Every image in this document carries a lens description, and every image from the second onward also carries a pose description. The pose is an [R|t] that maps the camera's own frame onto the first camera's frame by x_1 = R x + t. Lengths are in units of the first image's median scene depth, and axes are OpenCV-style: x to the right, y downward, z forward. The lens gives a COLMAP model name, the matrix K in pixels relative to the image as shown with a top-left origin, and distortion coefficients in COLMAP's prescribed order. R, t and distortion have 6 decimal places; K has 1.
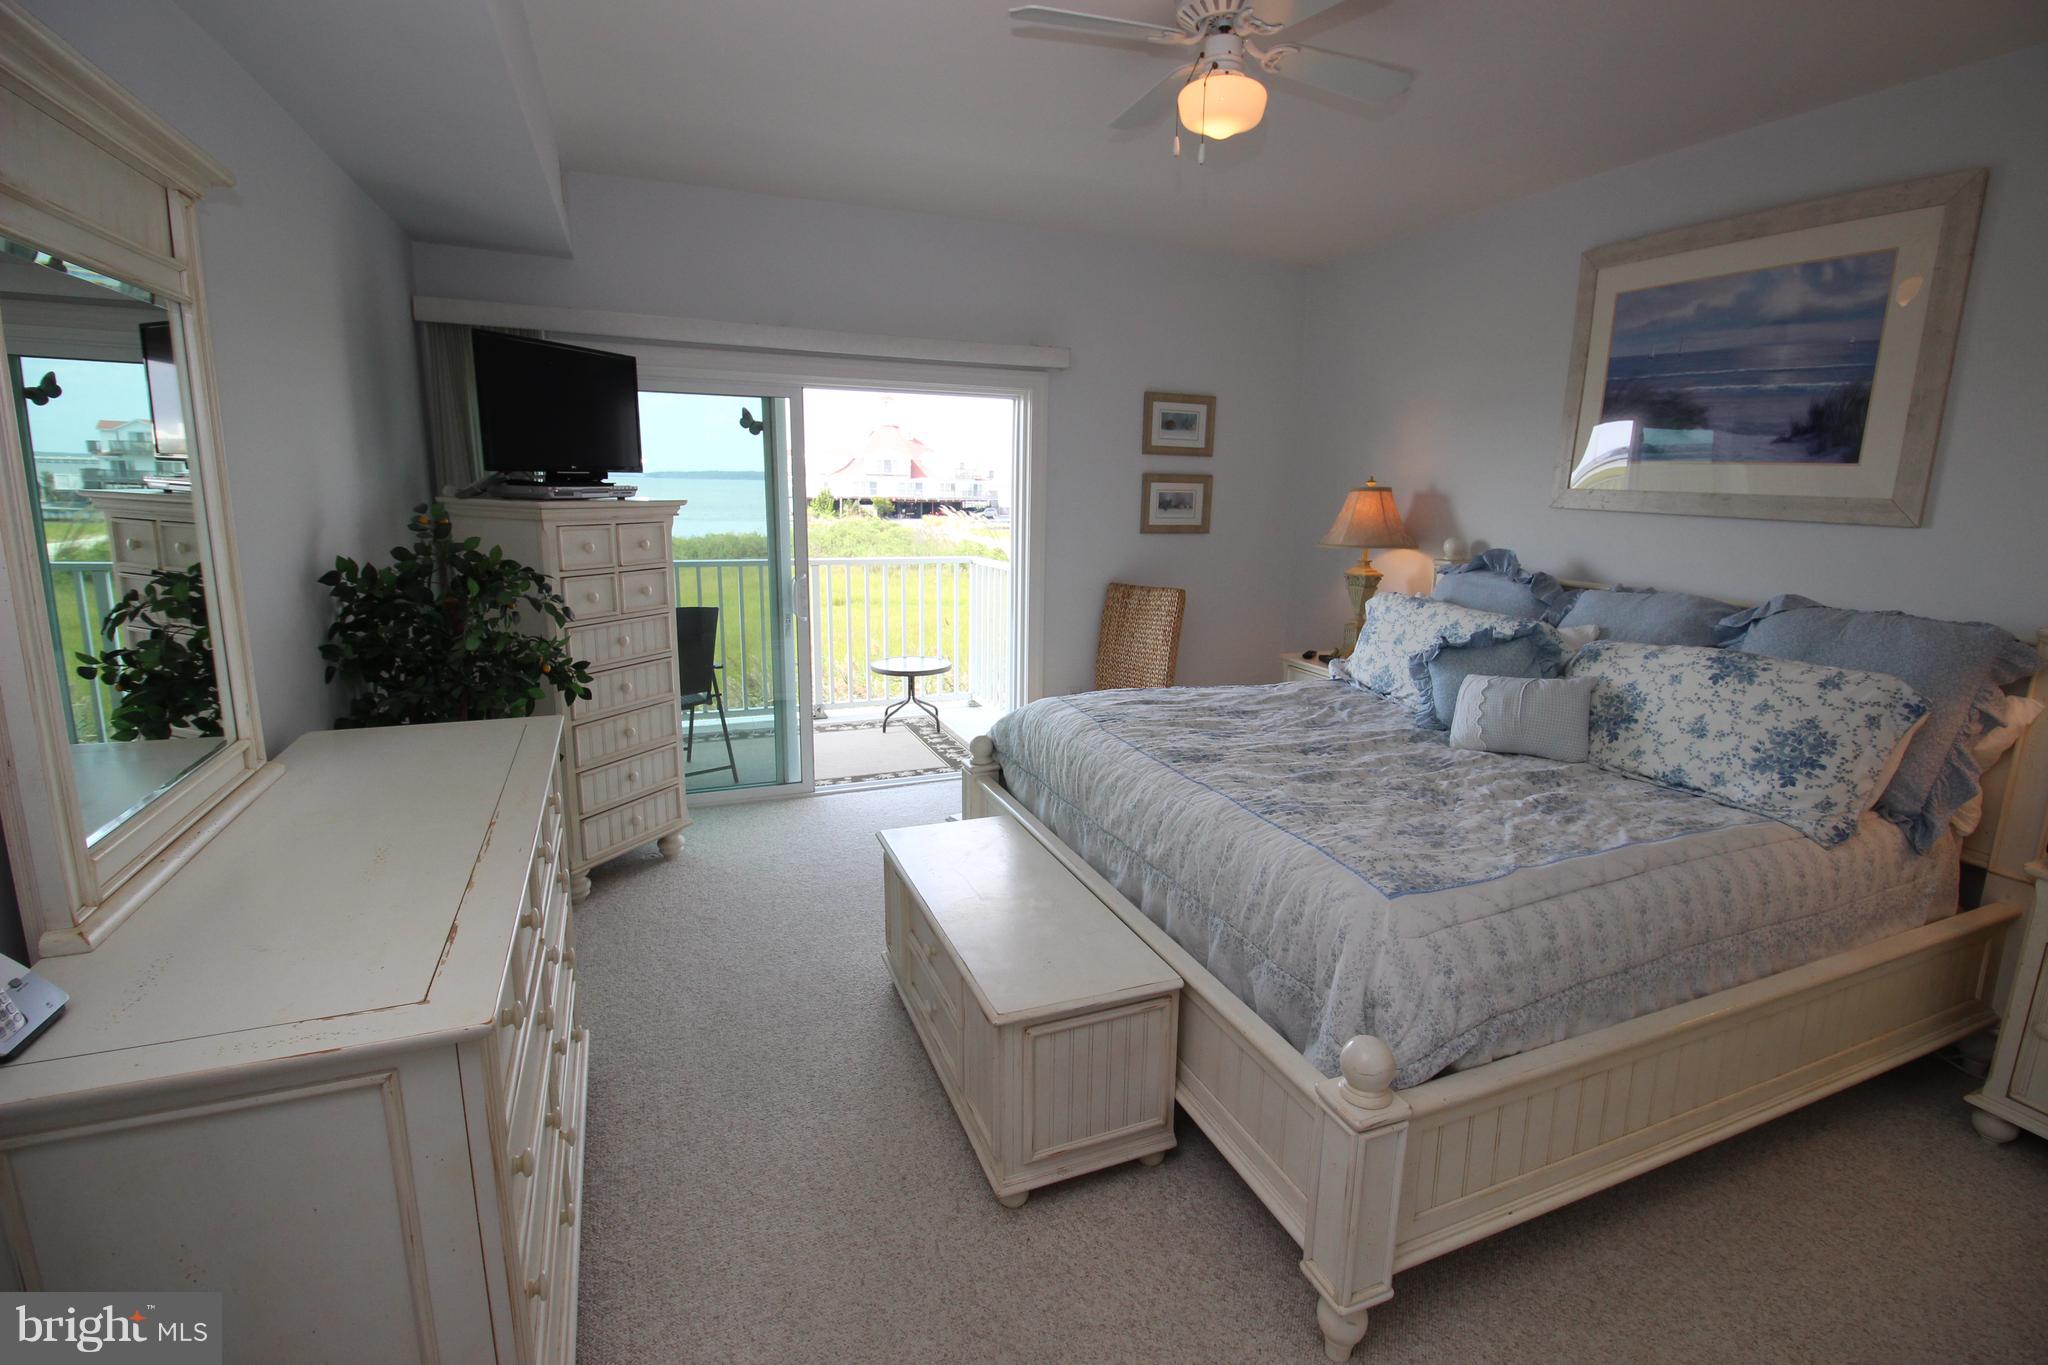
lens RADIAL K [[951.9, 0, 1047.0], [0, 951.9, 673.9], [0, 0, 1]] dist [-0.002452, -0.013335]
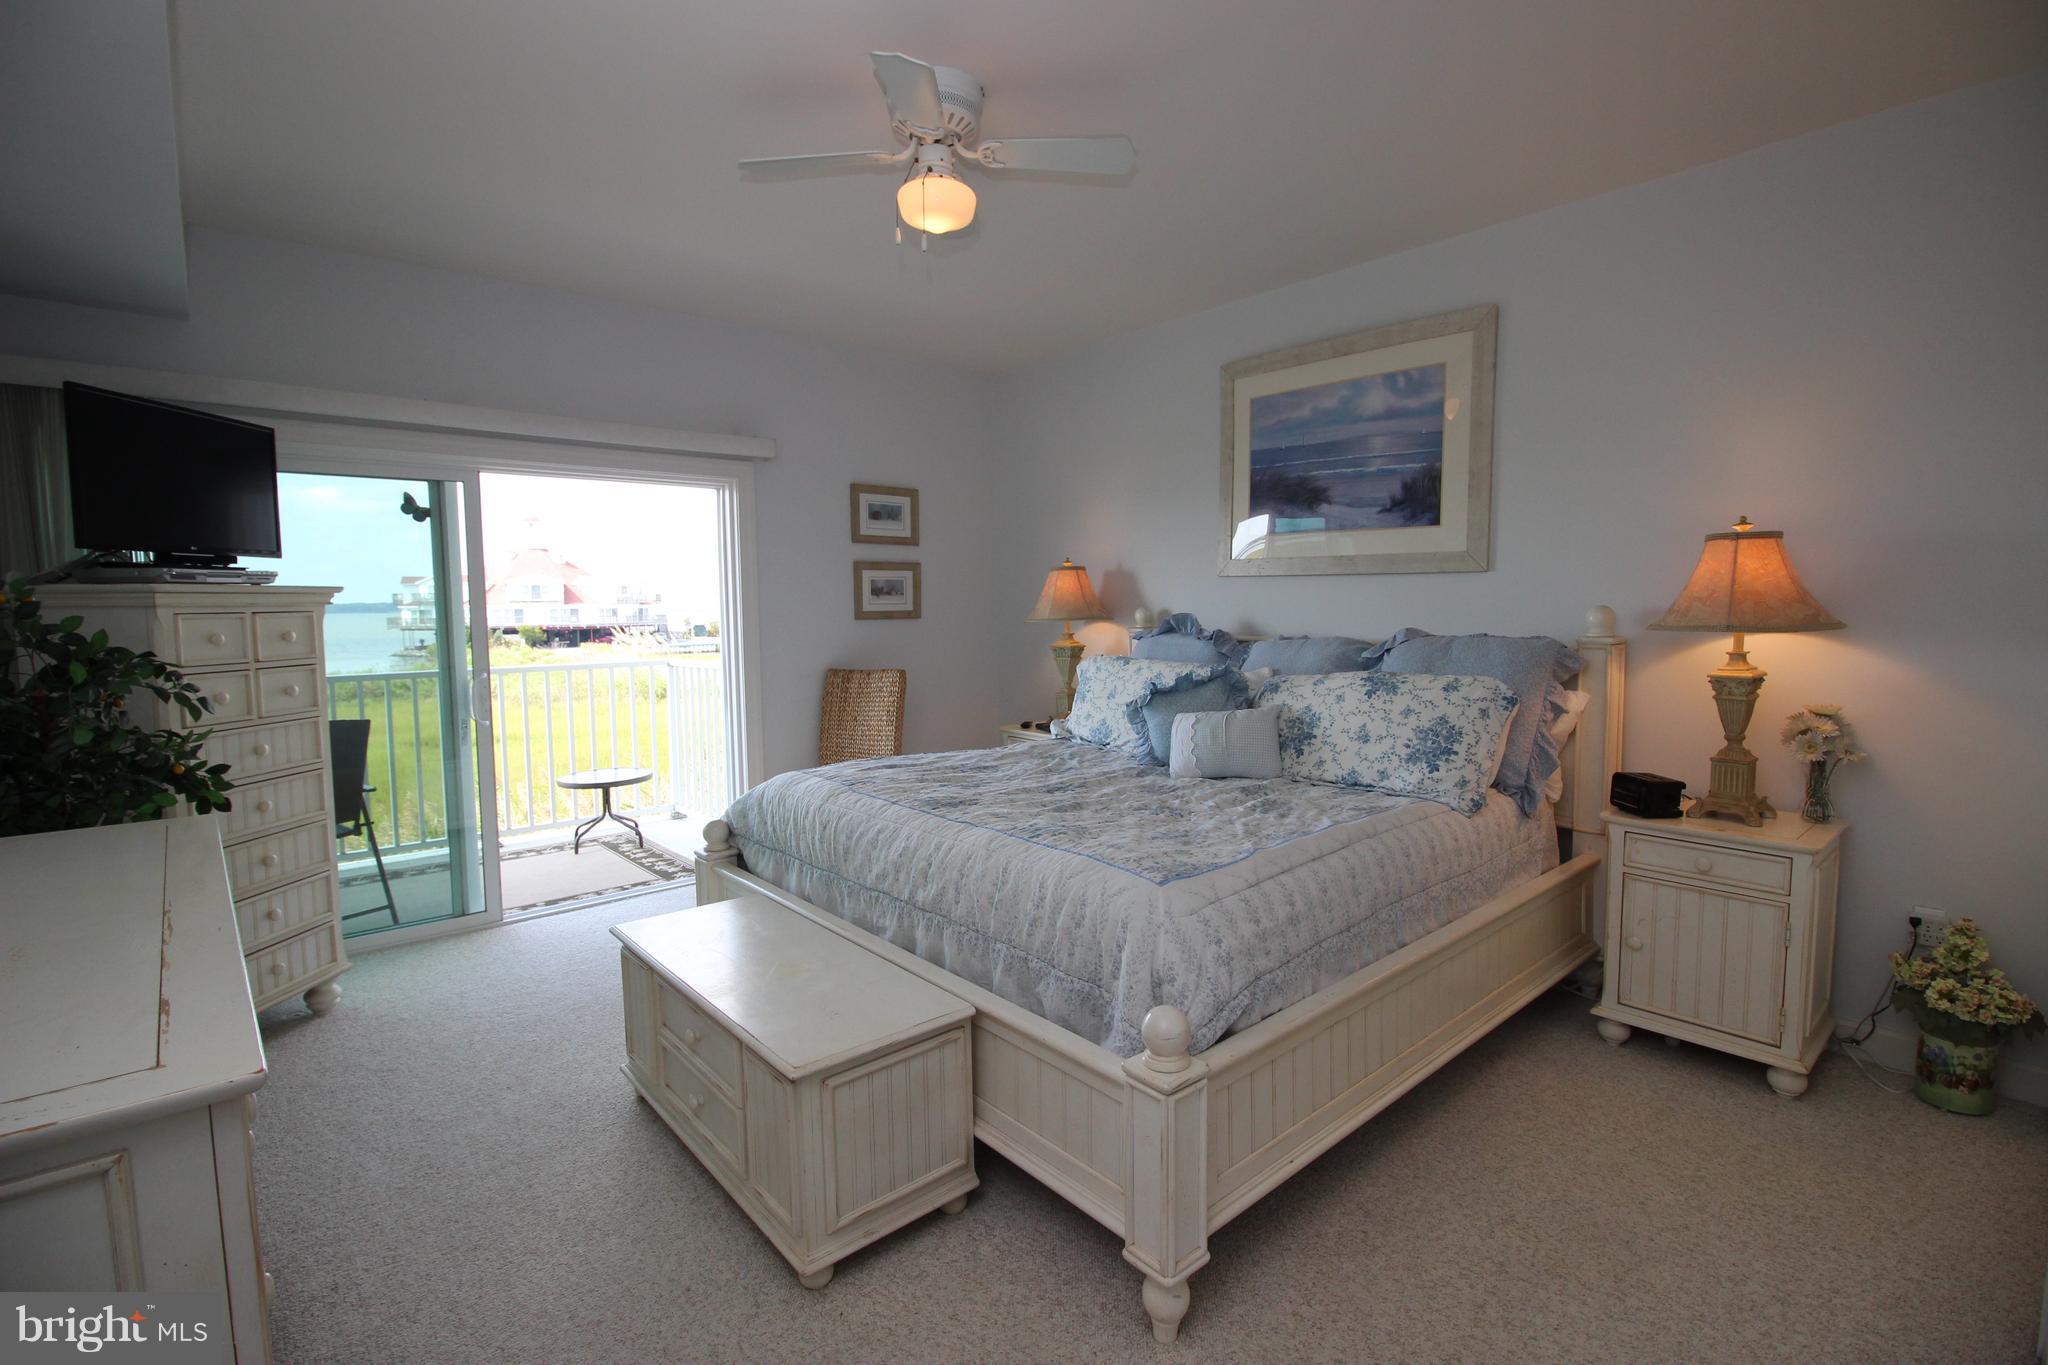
lens RADIAL K [[951.9, 0, 1047.0], [0, 951.9, 673.9], [0, 0, 1]] dist [-0.002452, -0.013335]
pose [[0.944443, -0.052786, 0.324409, -0.076174], [0.092589, 0.989775, -0.108502, 0.072321], [-0.315365, 0.132511, 0.939673, -0.016531]]
